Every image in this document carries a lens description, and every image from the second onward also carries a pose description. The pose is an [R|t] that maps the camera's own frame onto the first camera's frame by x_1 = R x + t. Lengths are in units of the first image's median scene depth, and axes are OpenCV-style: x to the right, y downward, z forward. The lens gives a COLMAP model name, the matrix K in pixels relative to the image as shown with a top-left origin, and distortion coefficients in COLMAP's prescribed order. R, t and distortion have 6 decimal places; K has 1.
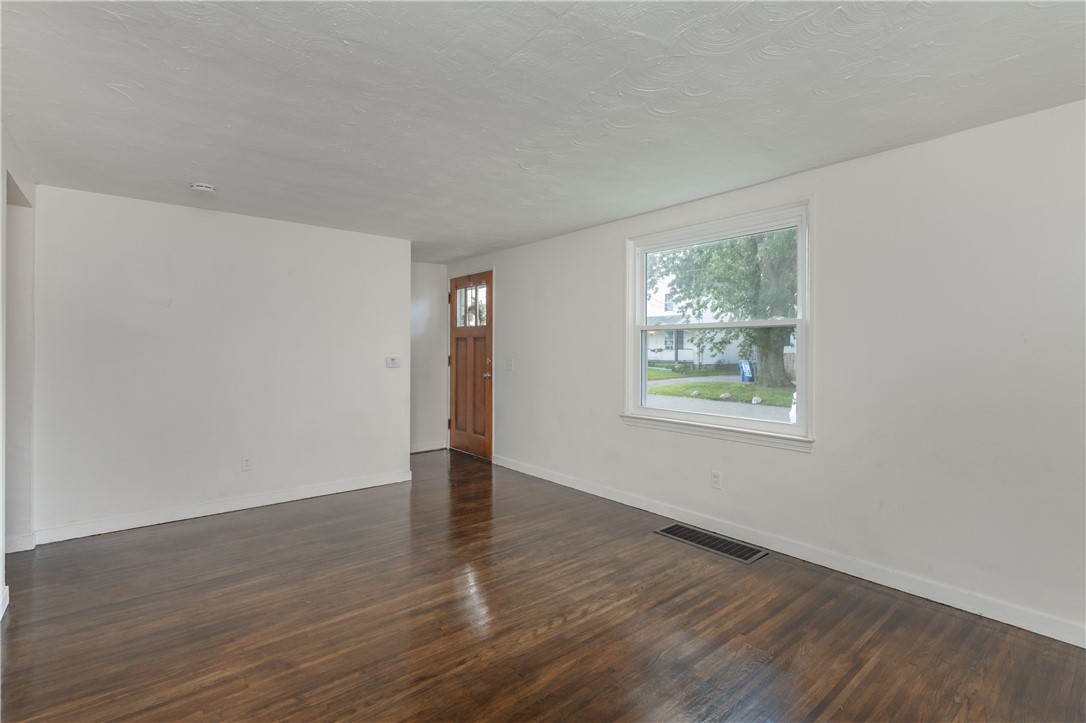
lens RADIAL K [[501.6, 0, 547.0], [0, 501.6, 352.1], [0, 0, 1]] dist [0.000977, 0.000296]
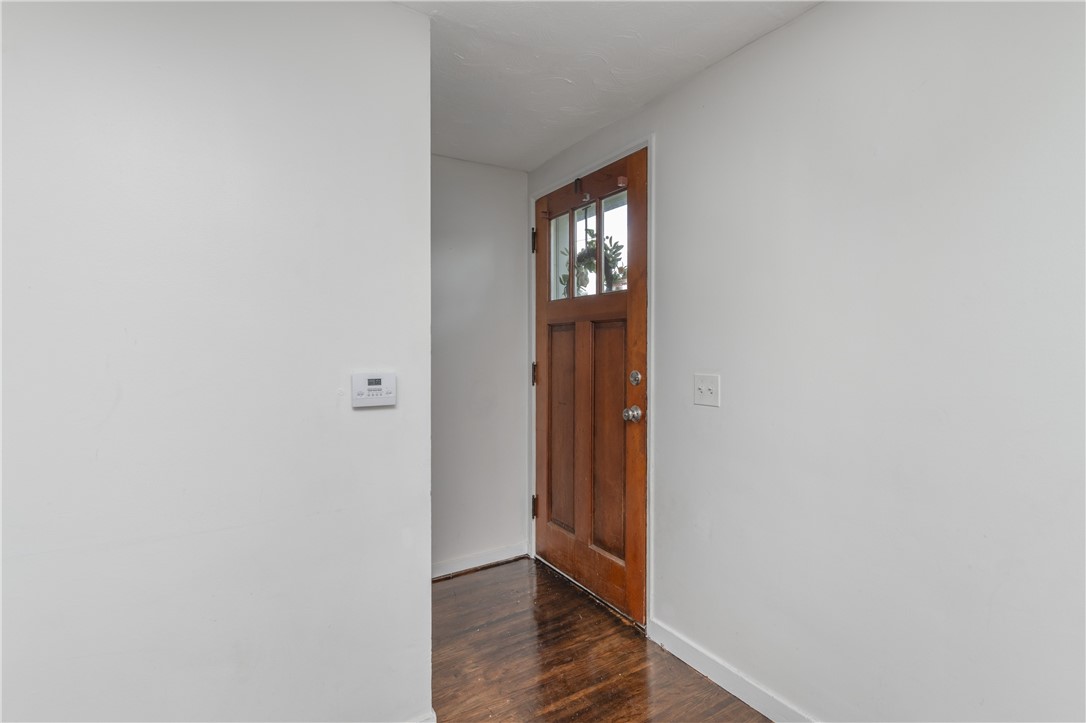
lens RADIAL K [[501.6, 0, 547.0], [0, 501.6, 352.1], [0, 0, 1]] dist [0.000977, 0.000296]
pose [[0.992356, -0.002696, -0.123379, -0.139513], [0.002616, 0.999996, -0.000810, -0.002689], [0.123381, 0.000481, 0.992359, 0.597242]]
